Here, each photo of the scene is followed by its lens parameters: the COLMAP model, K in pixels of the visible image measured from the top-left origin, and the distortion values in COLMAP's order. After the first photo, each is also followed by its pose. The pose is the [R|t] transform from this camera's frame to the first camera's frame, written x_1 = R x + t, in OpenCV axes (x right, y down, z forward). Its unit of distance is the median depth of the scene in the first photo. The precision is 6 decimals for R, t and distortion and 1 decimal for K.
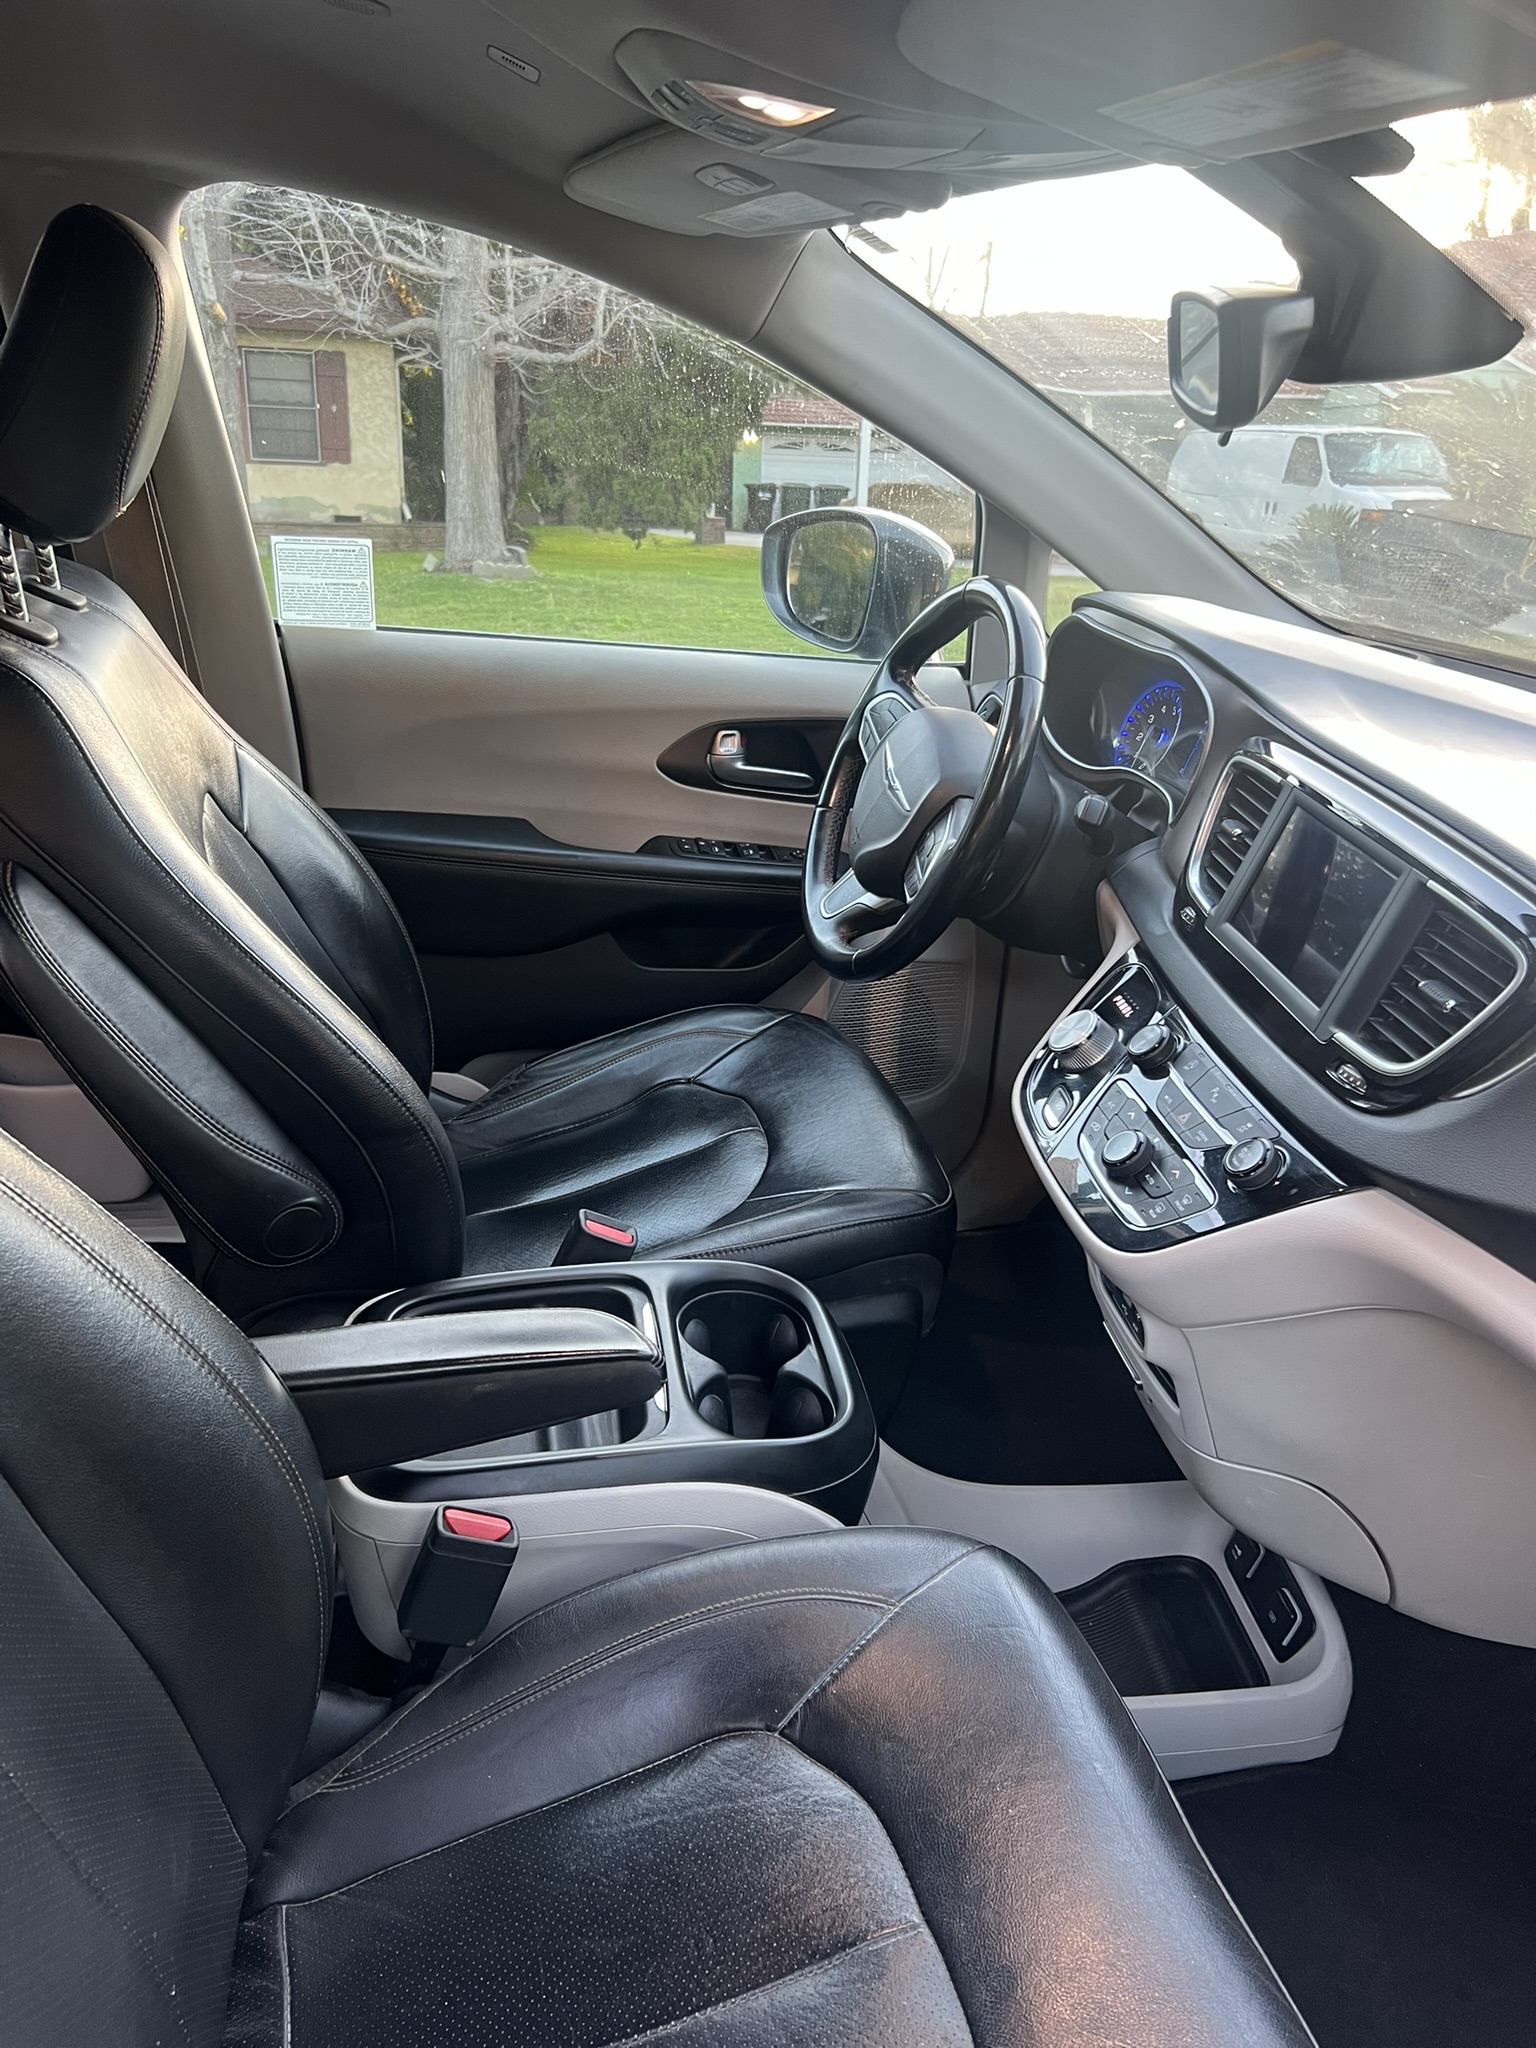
lens RADIAL K [[1531.9, 0, 765.2], [0, 1531.9, 1036.2], [0, 0, 1]] dist [0.046642, -0.059540]
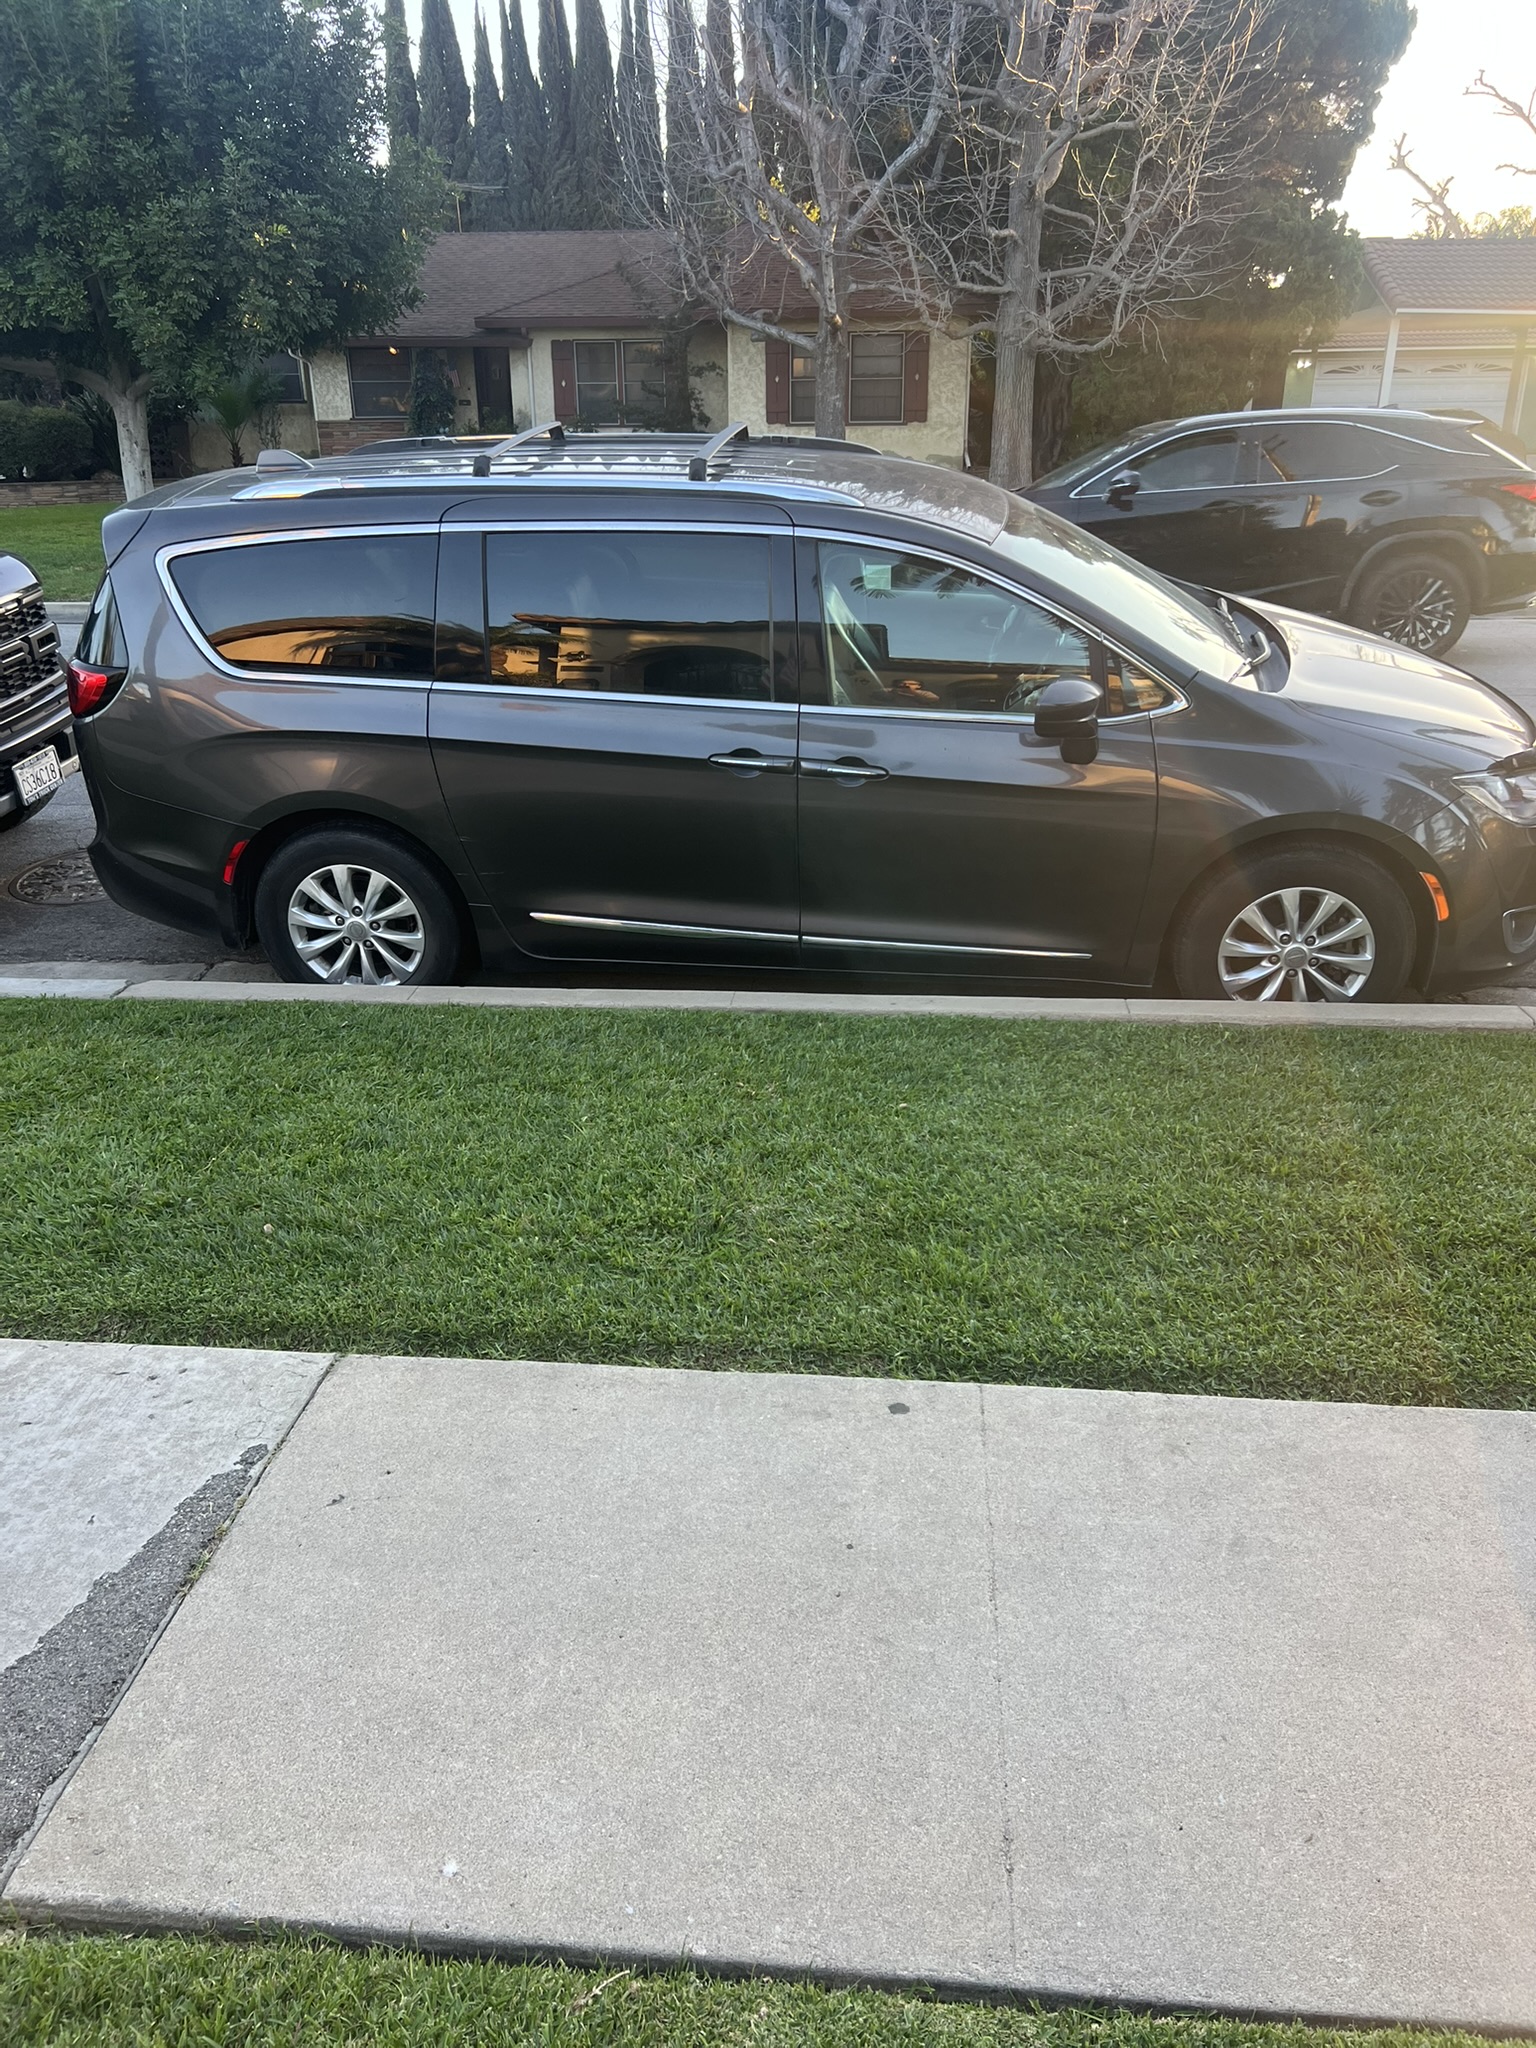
lens RADIAL K [[1531.9, 0, 765.2], [0, 1531.9, 1036.2], [0, 0, 1]] dist [0.046642, -0.059540]
pose [[0.938350, 0.096475, -0.331952, 0.071271], [-0.080177, 0.994820, 0.062485, 0.053298], [0.336261, -0.032018, 0.941224, -0.233052]]
